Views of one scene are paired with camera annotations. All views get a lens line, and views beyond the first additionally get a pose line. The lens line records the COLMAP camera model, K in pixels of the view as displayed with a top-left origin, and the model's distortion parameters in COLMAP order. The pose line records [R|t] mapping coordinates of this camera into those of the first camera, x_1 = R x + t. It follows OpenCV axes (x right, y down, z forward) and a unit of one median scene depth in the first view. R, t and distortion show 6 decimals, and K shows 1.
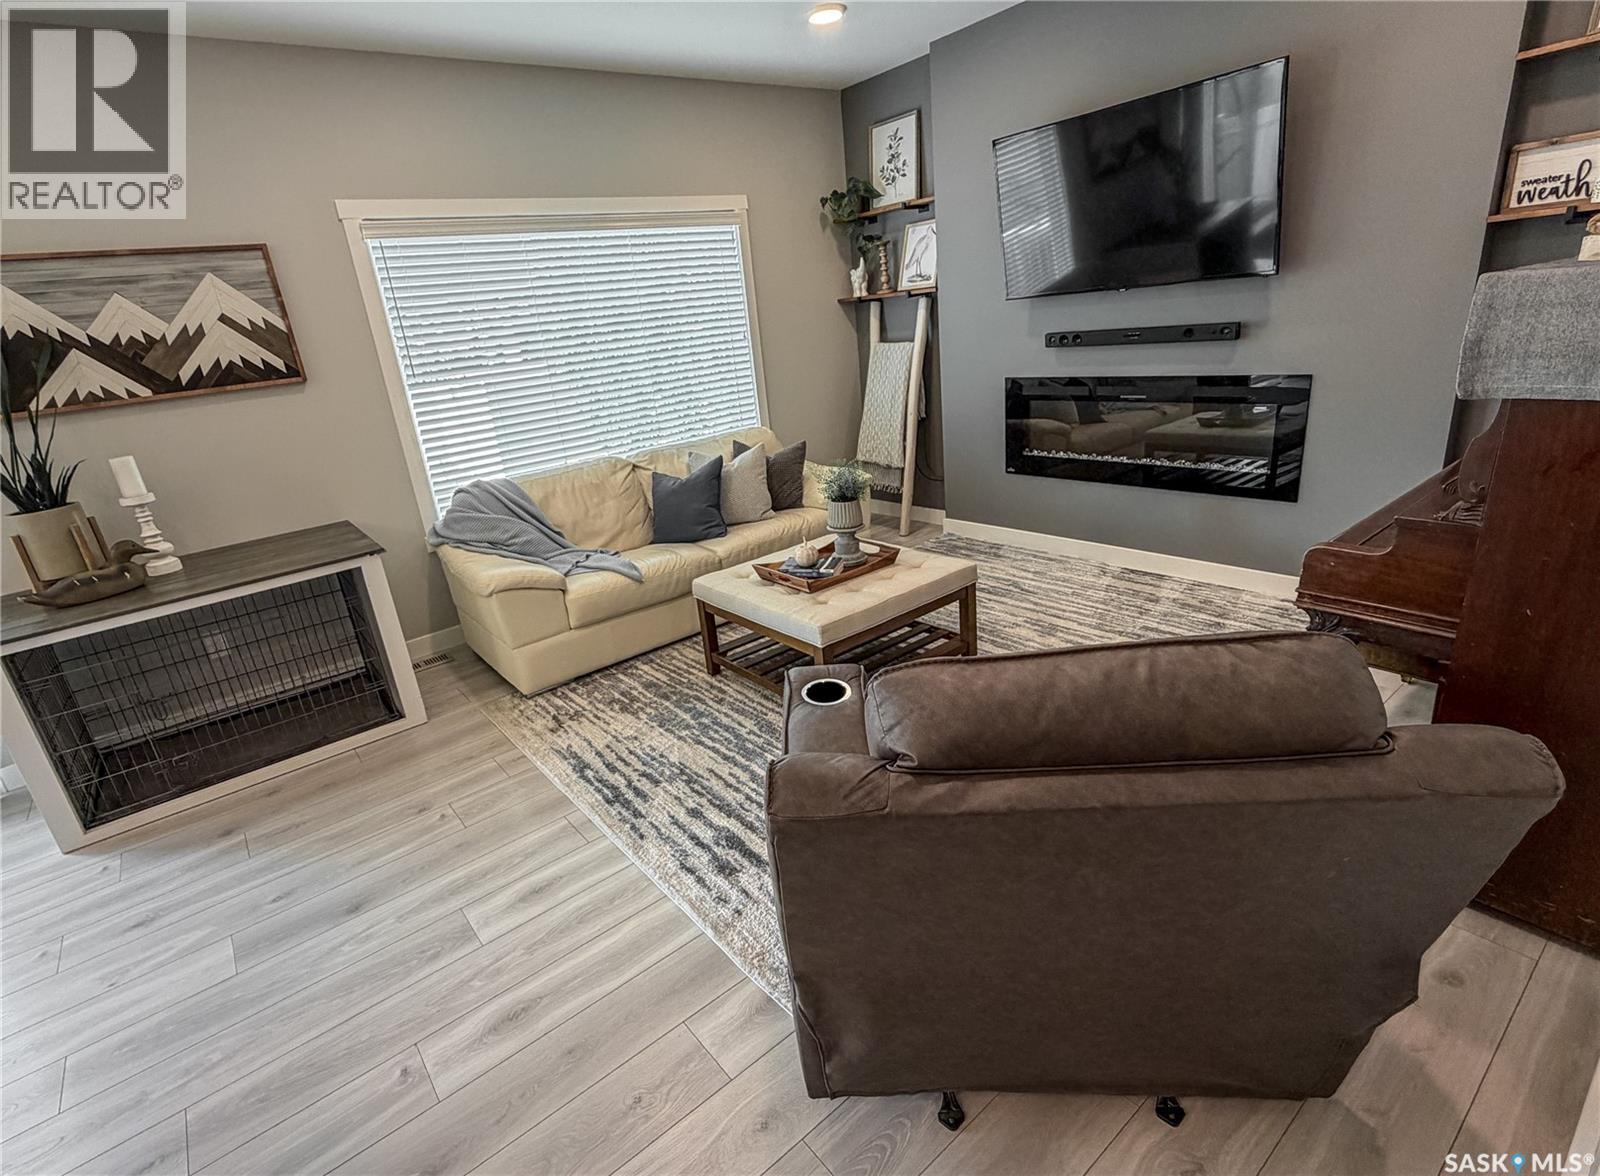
lens RADIAL K [[773.5, 0, 759.5], [0, 773.5, 594.3], [0, 0, 1]] dist [0.000548, -0.000951]
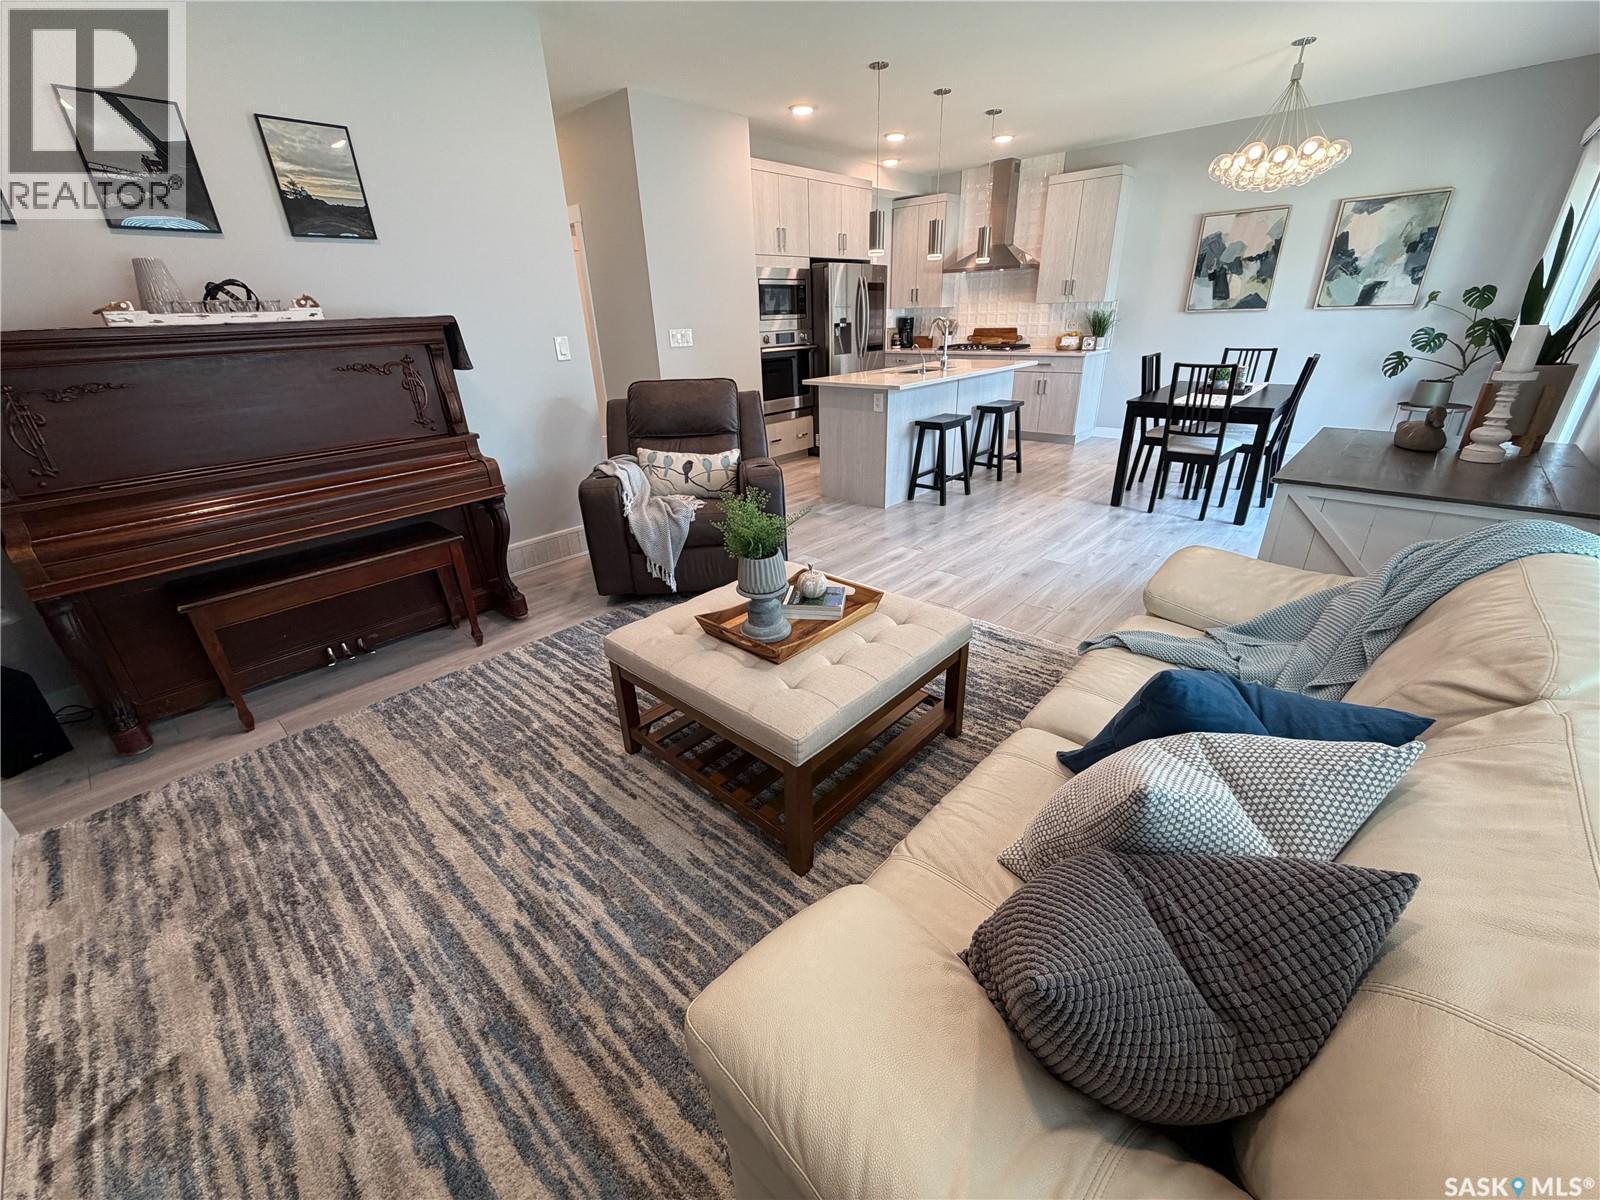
lens RADIAL K [[642.4, 0, 800.9], [0, 642.4, 606.5], [0, 0, 1]] dist [-0.000833, 0.000319]
pose [[-0.972407, 0.206093, -0.109320, 0.143694], [0.068519, 0.700231, 0.710620, -0.495391], [0.223003, 0.683521, -0.695031, 1.427694]]
